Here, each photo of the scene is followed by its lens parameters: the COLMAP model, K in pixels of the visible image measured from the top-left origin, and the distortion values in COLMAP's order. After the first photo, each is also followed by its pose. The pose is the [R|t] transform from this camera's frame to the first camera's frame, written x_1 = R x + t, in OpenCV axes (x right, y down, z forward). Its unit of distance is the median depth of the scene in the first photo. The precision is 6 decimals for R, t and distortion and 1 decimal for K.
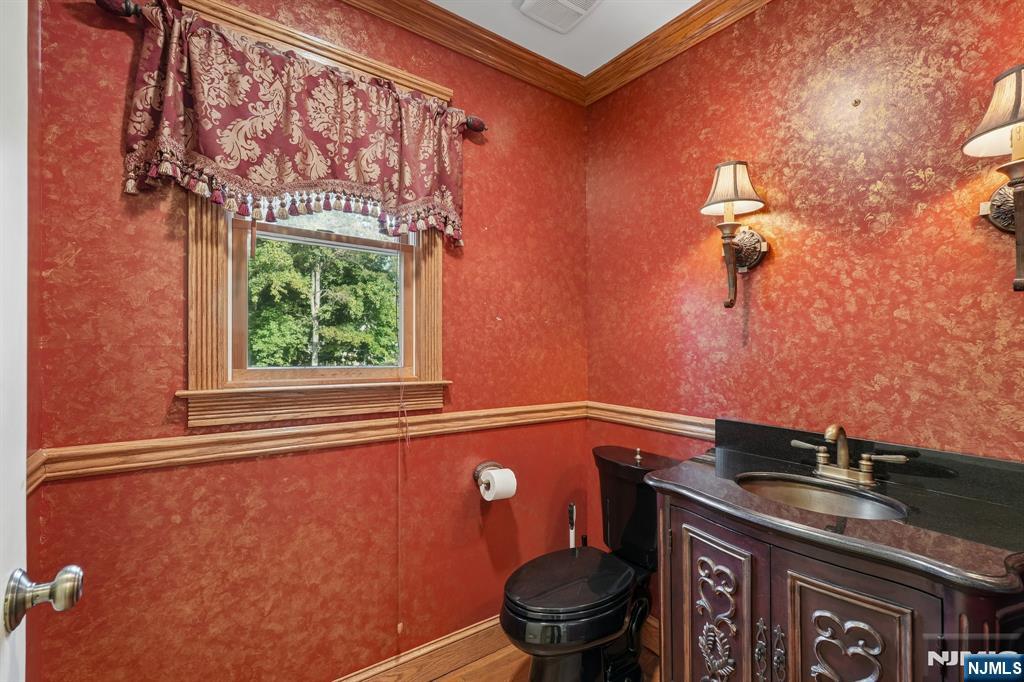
lens RADIAL K [[465.3, 0, 512.0], [0, 465.3, 341.0], [0, 0, 1]] dist [-0.001191, 0.000627]
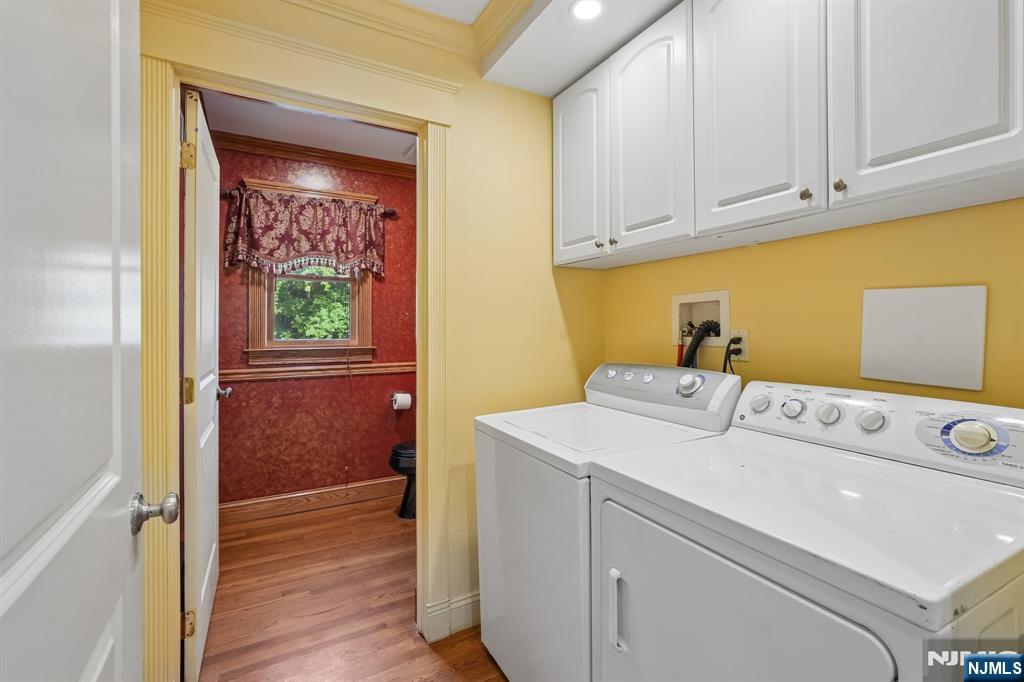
lens RADIAL K [[488.7, 0, 516.5], [0, 488.7, 310.3], [0, 0, 1]] dist [0.001802, 0.000081]
pose [[0.993666, -0.016532, -0.111149, 0.804377], [0.013521, 0.999522, -0.027787, -0.001698], [0.111556, 0.026108, 0.993415, -1.136485]]
